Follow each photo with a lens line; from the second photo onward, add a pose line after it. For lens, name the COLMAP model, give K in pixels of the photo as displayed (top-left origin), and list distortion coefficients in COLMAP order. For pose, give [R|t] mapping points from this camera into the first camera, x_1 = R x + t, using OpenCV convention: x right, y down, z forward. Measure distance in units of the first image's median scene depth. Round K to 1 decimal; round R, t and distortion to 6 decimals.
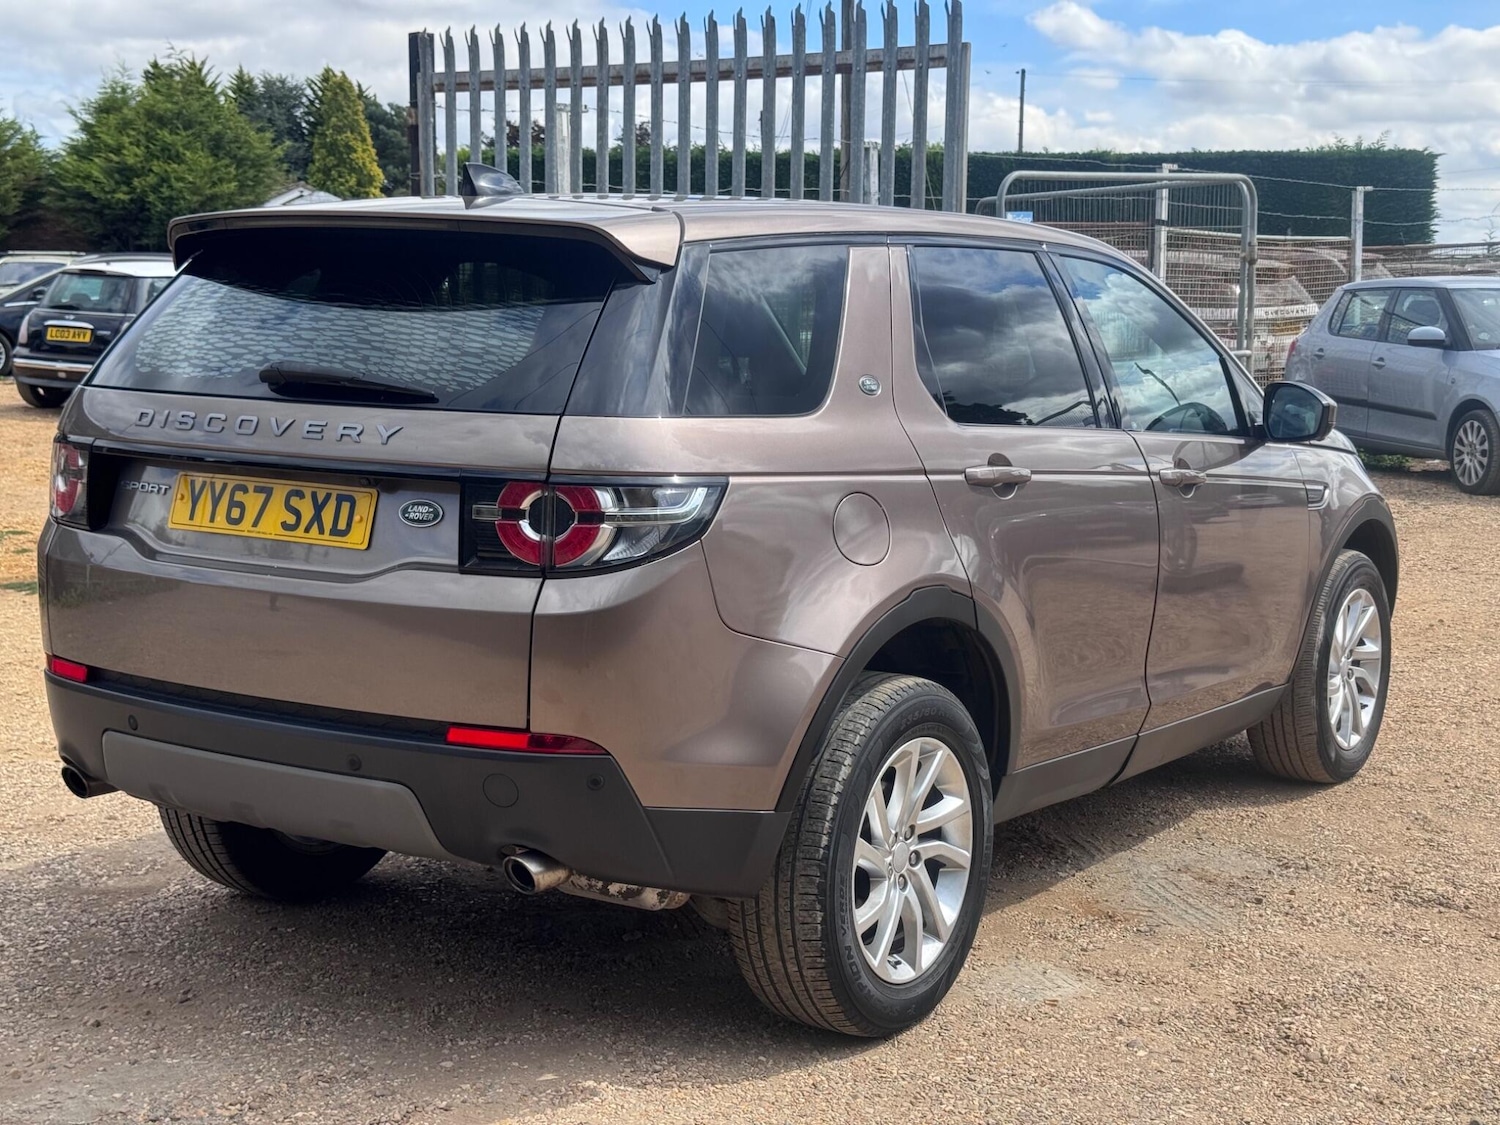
lens RADIAL K [[2087.4, 0, 757.3], [0, 2087.4, 580.7], [0, 0, 1]] dist [0.220832, -0.551784]
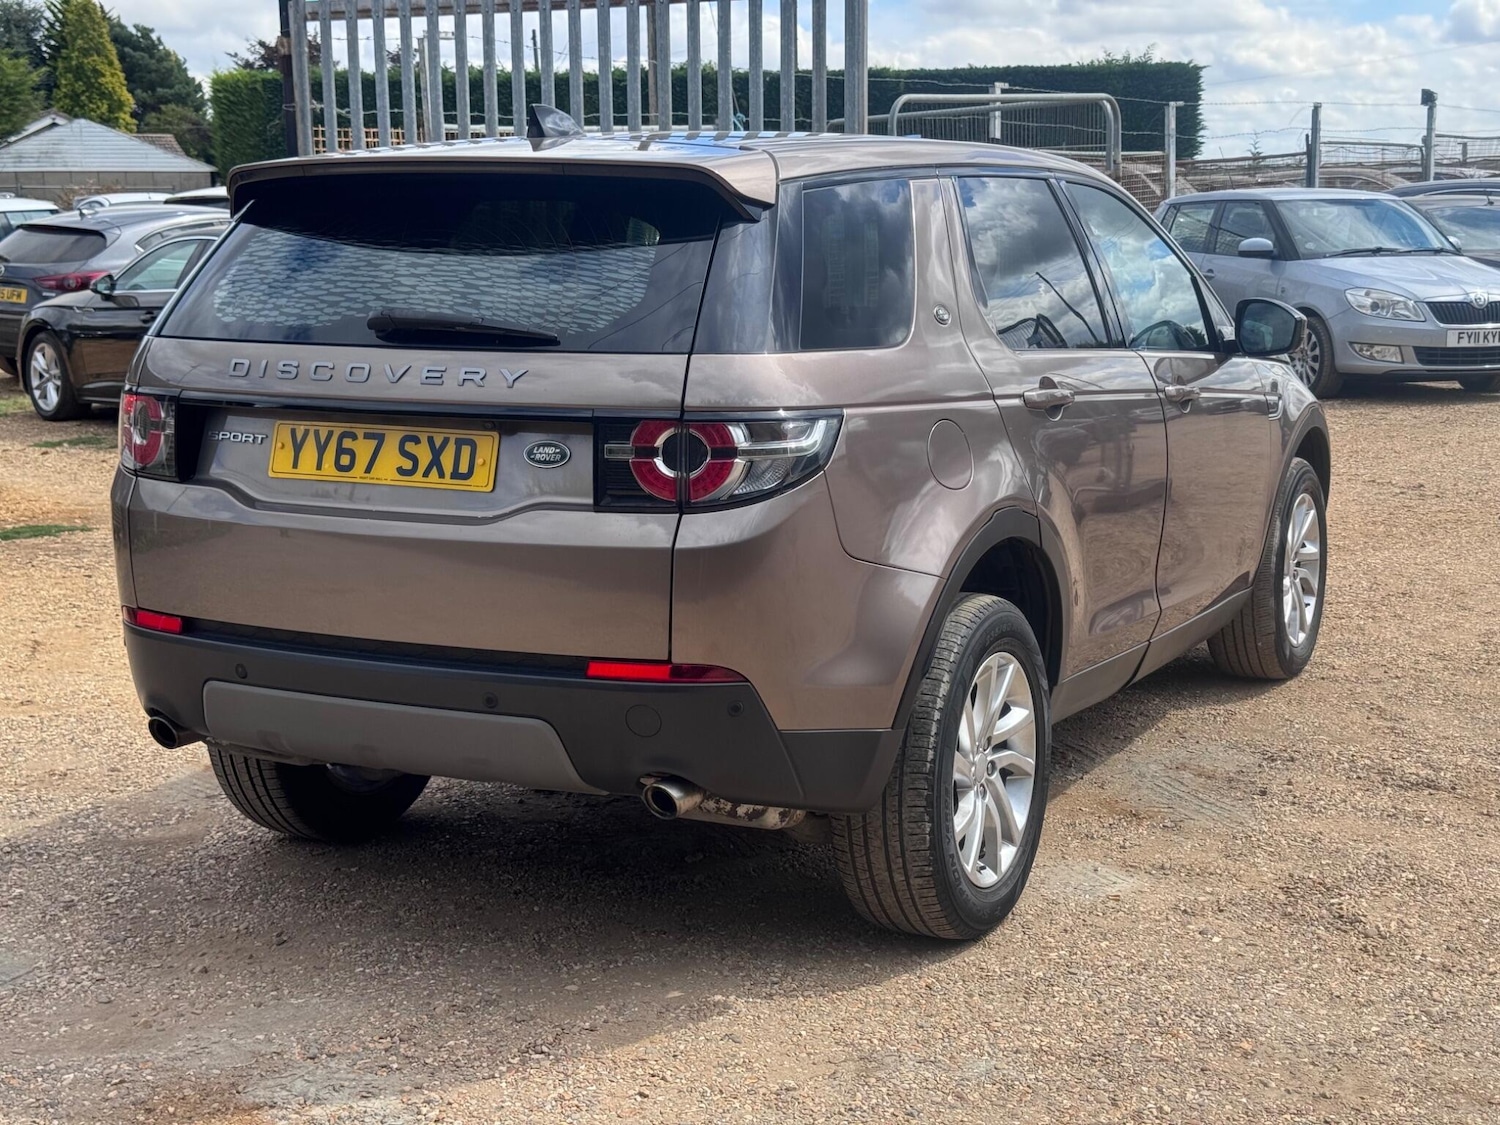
lens RADIAL K [[2091.9, 0, 748.8], [0, 2091.9, 573.5], [0, 0, 1]] dist [0.214228, -0.516540]
pose [[0.993621, -0.040635, 0.105194, -0.148162], [0.037105, 0.998688, 0.035297, -0.005666], [-0.106490, -0.031168, 0.993825, -0.023086]]
